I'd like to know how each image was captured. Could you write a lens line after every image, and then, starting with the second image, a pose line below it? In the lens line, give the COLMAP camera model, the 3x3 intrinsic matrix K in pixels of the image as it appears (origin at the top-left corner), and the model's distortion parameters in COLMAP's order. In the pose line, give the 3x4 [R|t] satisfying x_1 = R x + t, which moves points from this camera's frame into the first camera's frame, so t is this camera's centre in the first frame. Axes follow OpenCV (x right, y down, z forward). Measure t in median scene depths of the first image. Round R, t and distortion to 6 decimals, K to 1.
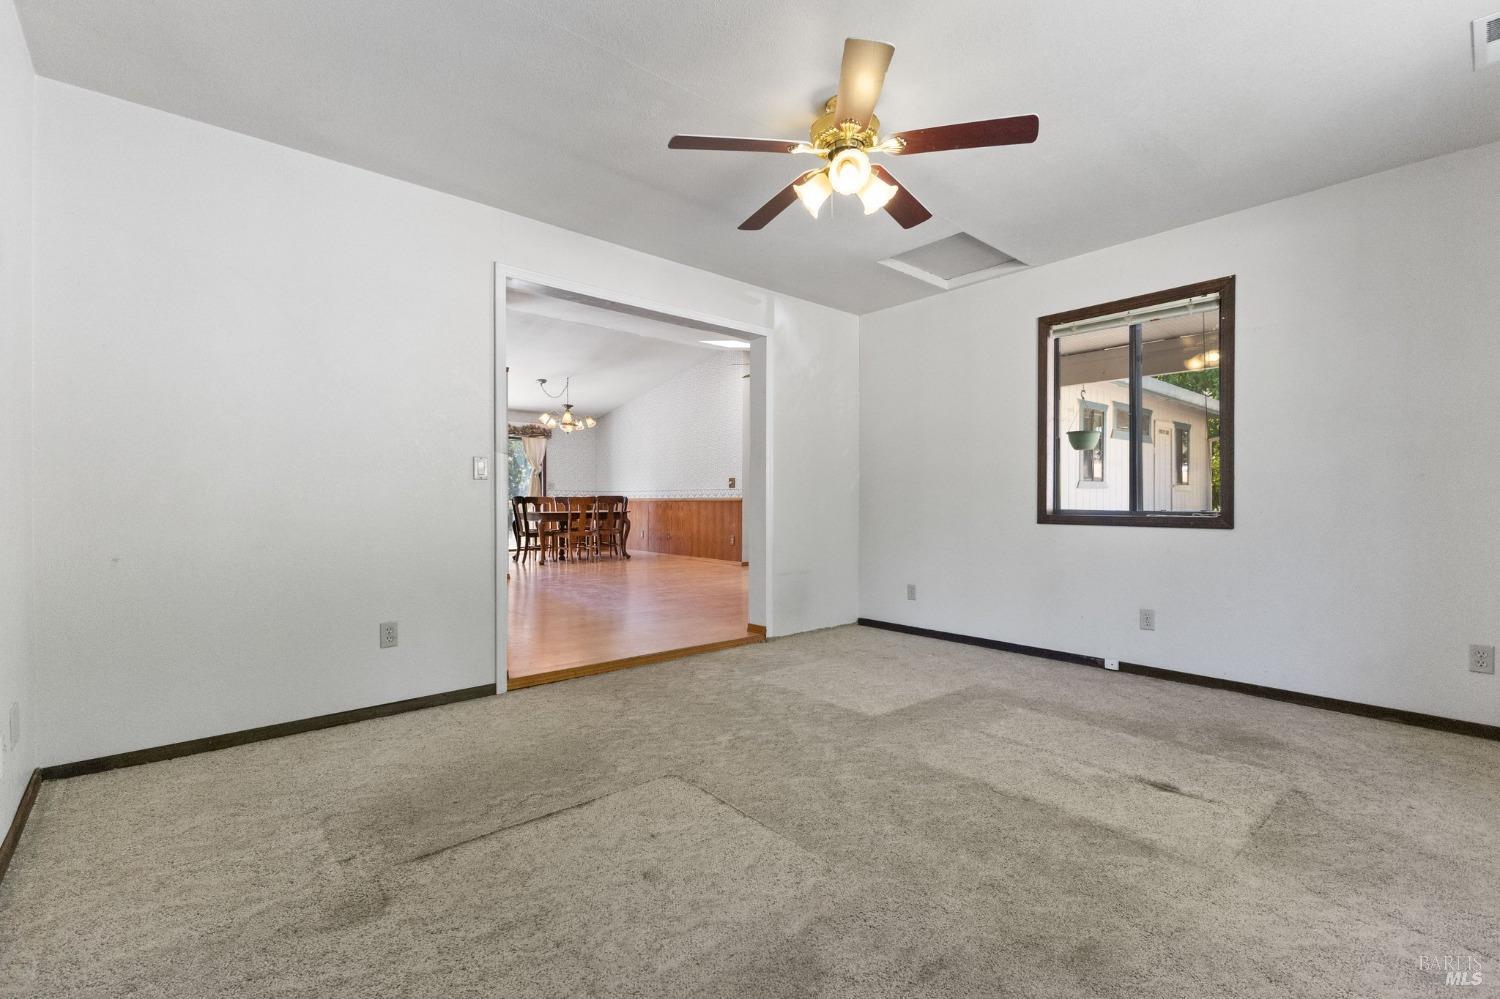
lens RADIAL K [[653.0, 0, 752.5], [0, 653.0, 500.2], [0, 0, 1]] dist [0.014264, -0.002507]
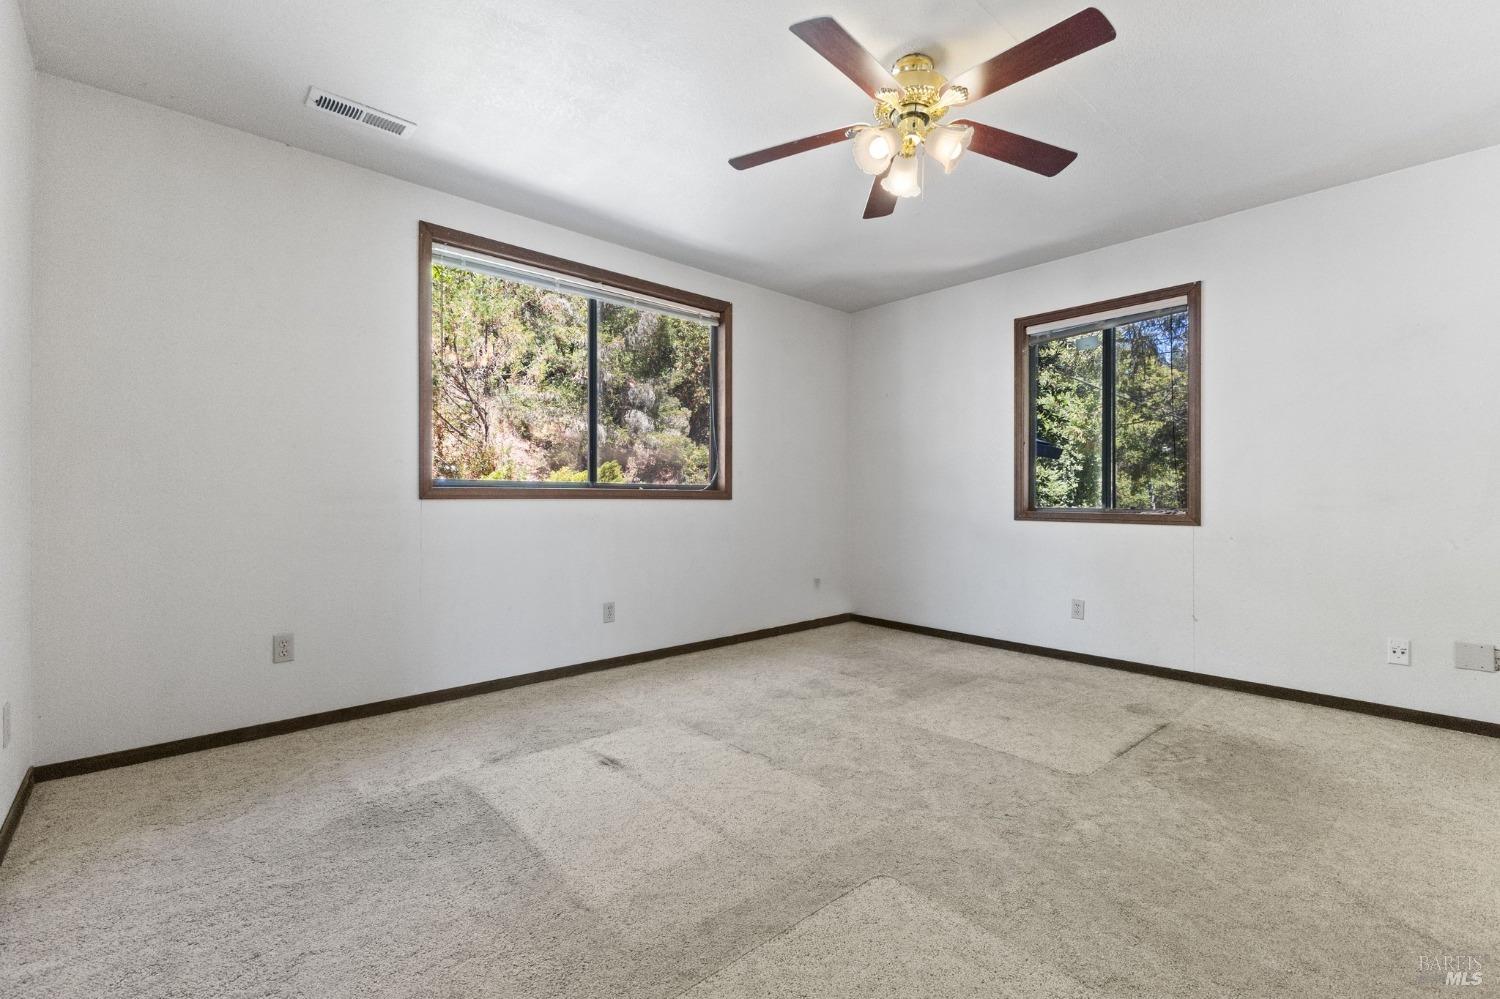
lens RADIAL K [[653.0, 0, 758.2], [0, 653.0, 498.6], [0, 0, 1]] dist [0.014264, -0.002507]
pose [[-0.999546, -0.004107, -0.029849, 0.343756], [-0.004276, 0.999975, 0.005591, -0.002111], [0.029825, 0.005716, -0.999539, 1.711000]]
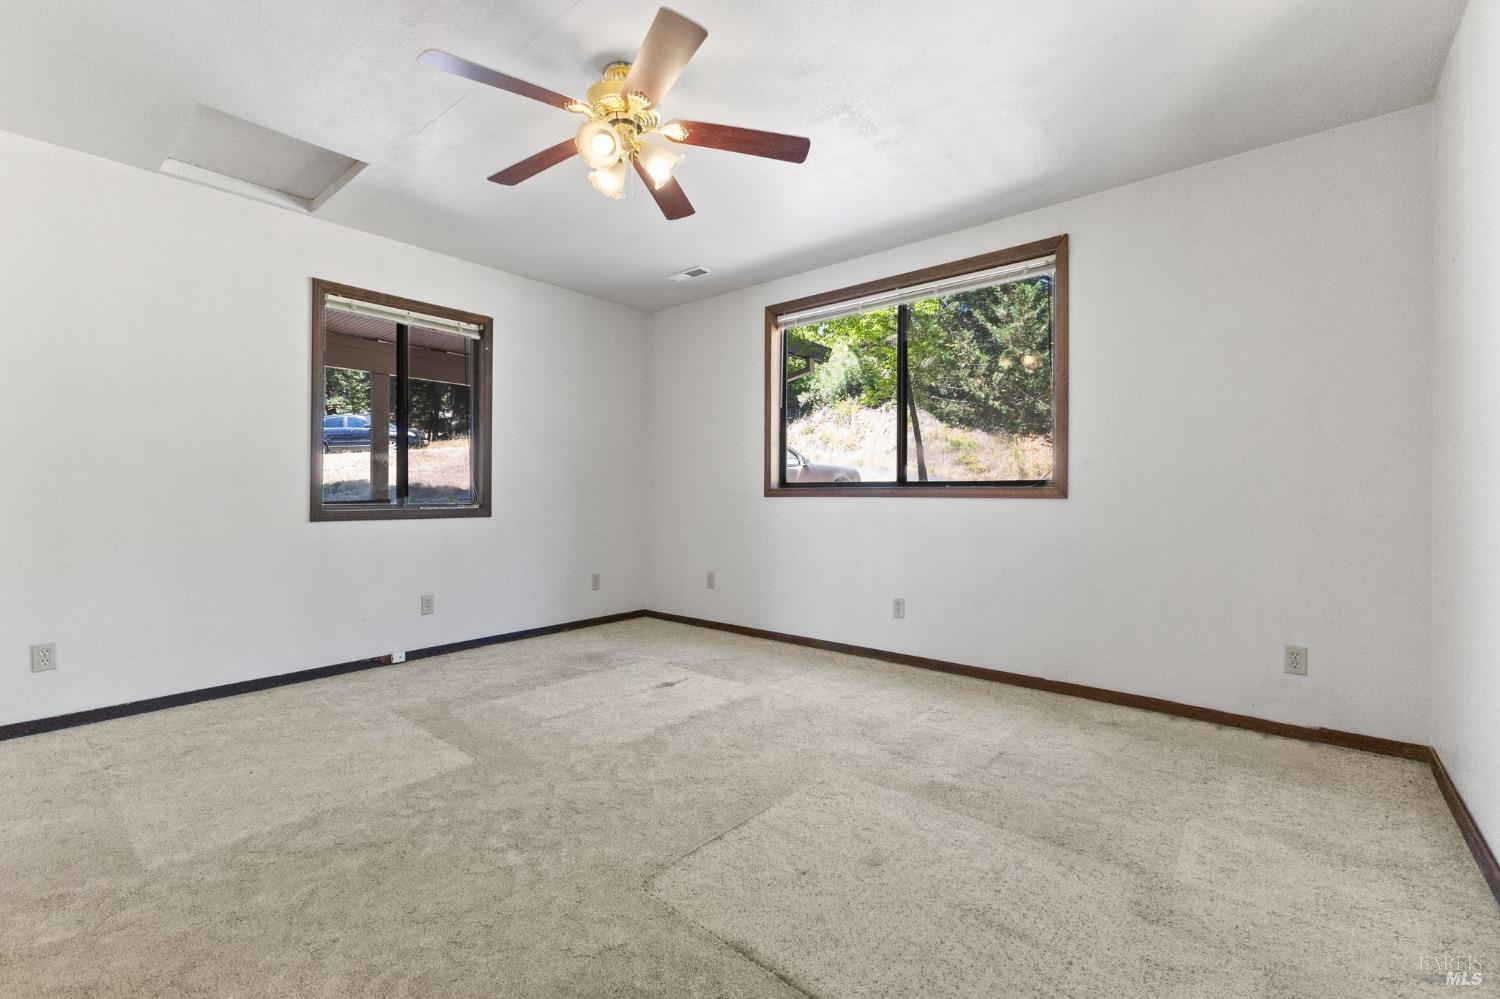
lens RADIAL K [[653.0, 0, 744.5], [0, 653.0, 494.0], [0, 0, 1]] dist [0.014264, -0.002507]
pose [[-0.150048, -0.000908, 0.988678, -0.726105], [0.001178, 0.999999, 0.001097, -0.001003], [-0.988678, 0.001329, -0.150046, 0.865280]]
